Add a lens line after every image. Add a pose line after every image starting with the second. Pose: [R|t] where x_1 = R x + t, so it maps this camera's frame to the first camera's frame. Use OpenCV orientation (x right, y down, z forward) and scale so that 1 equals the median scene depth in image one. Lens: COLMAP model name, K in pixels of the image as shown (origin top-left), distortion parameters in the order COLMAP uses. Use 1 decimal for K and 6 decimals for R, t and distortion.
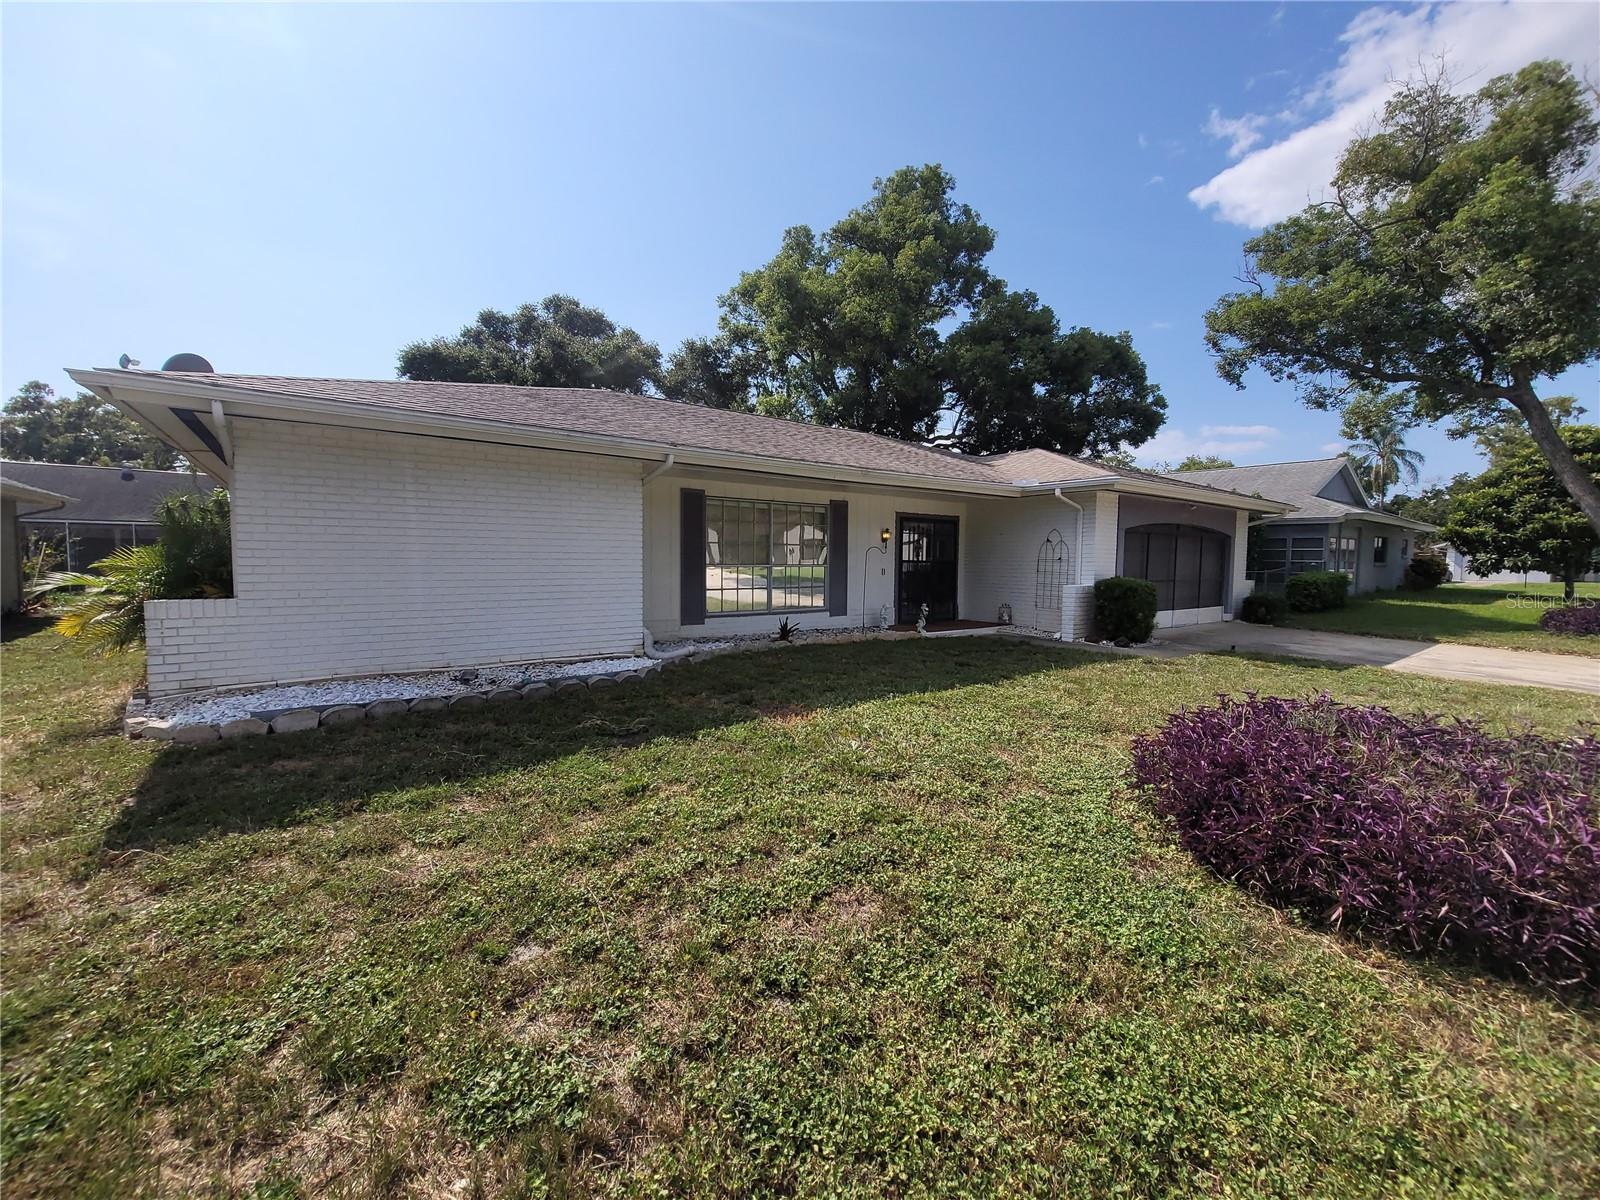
lens RADIAL K [[649.0, 0, 808.5], [0, 649.0, 599.6], [0, 0, 1]] dist [-0.004316, 0.002835]
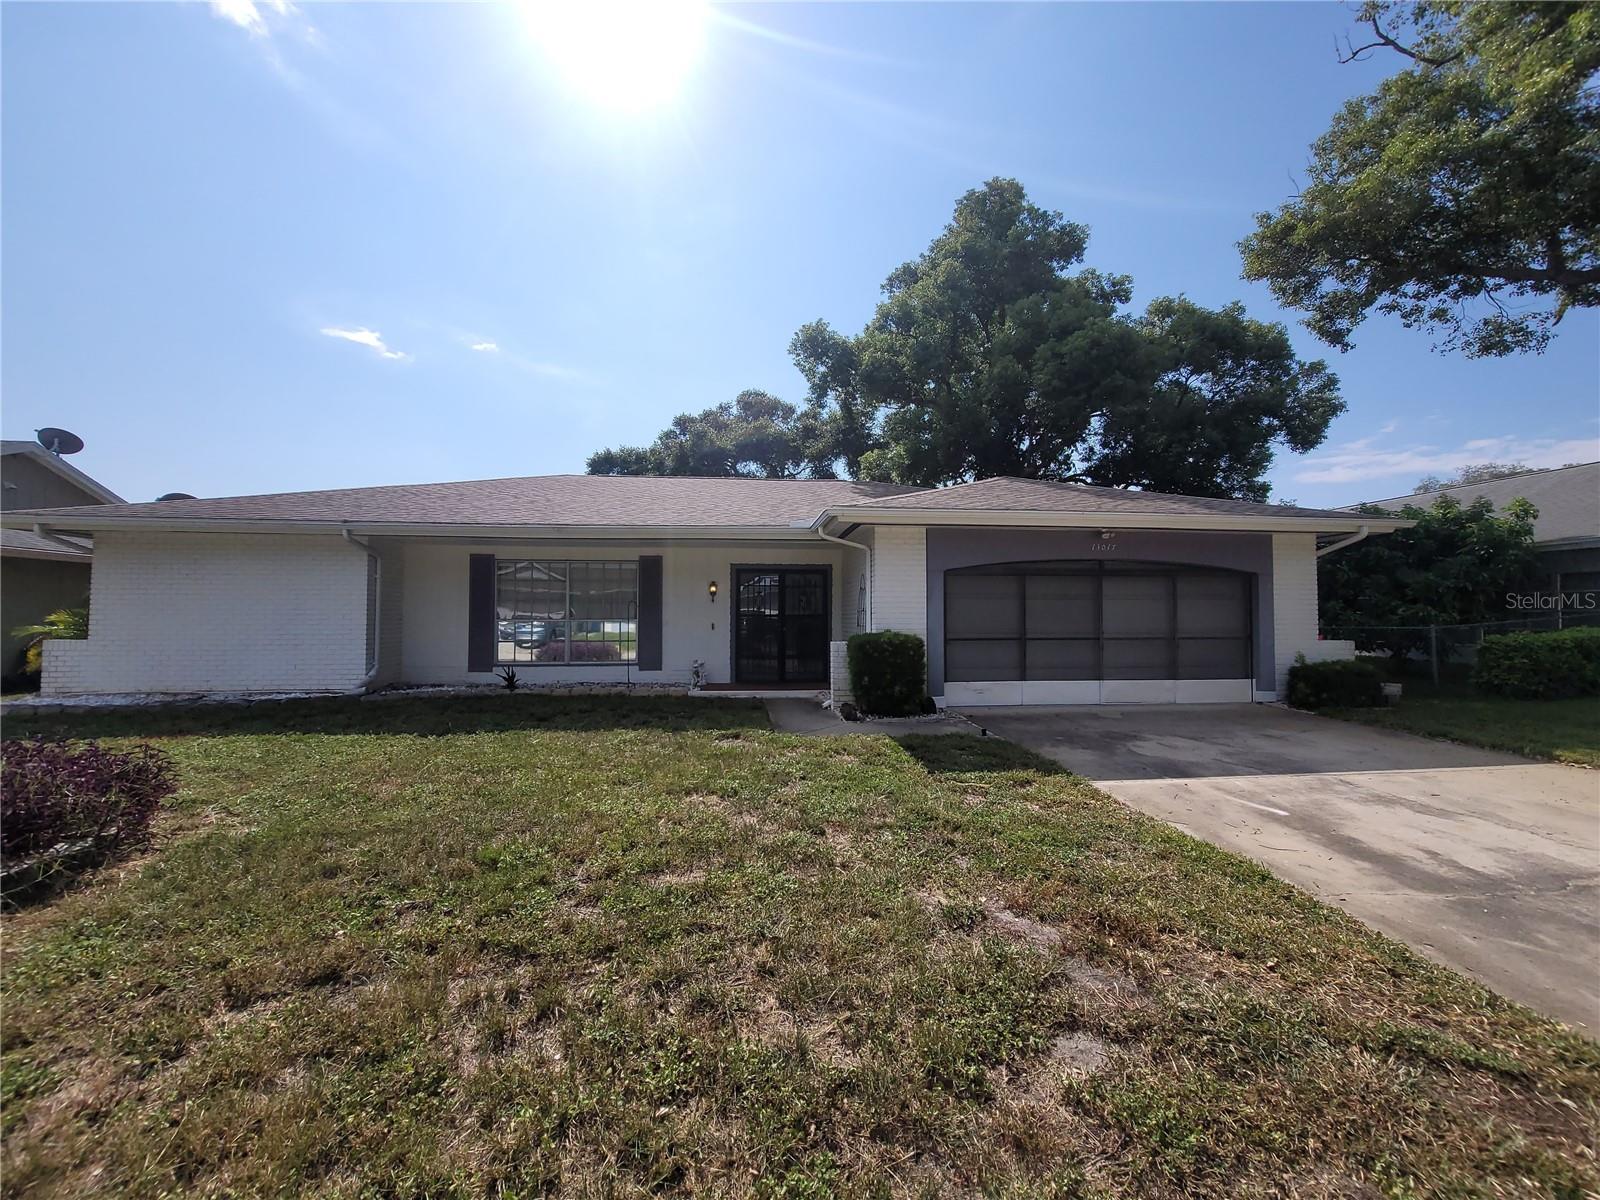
lens RADIAL K [[649.0, 0, 801.3], [0, 649.0, 609.8], [0, 0, 1]] dist [-0.004316, 0.002835]
pose [[0.861984, -0.015052, -0.506712, 0.719565], [-0.024843, 0.997104, -0.071880, -0.001974], [0.506326, 0.074548, 0.859114, 0.239307]]
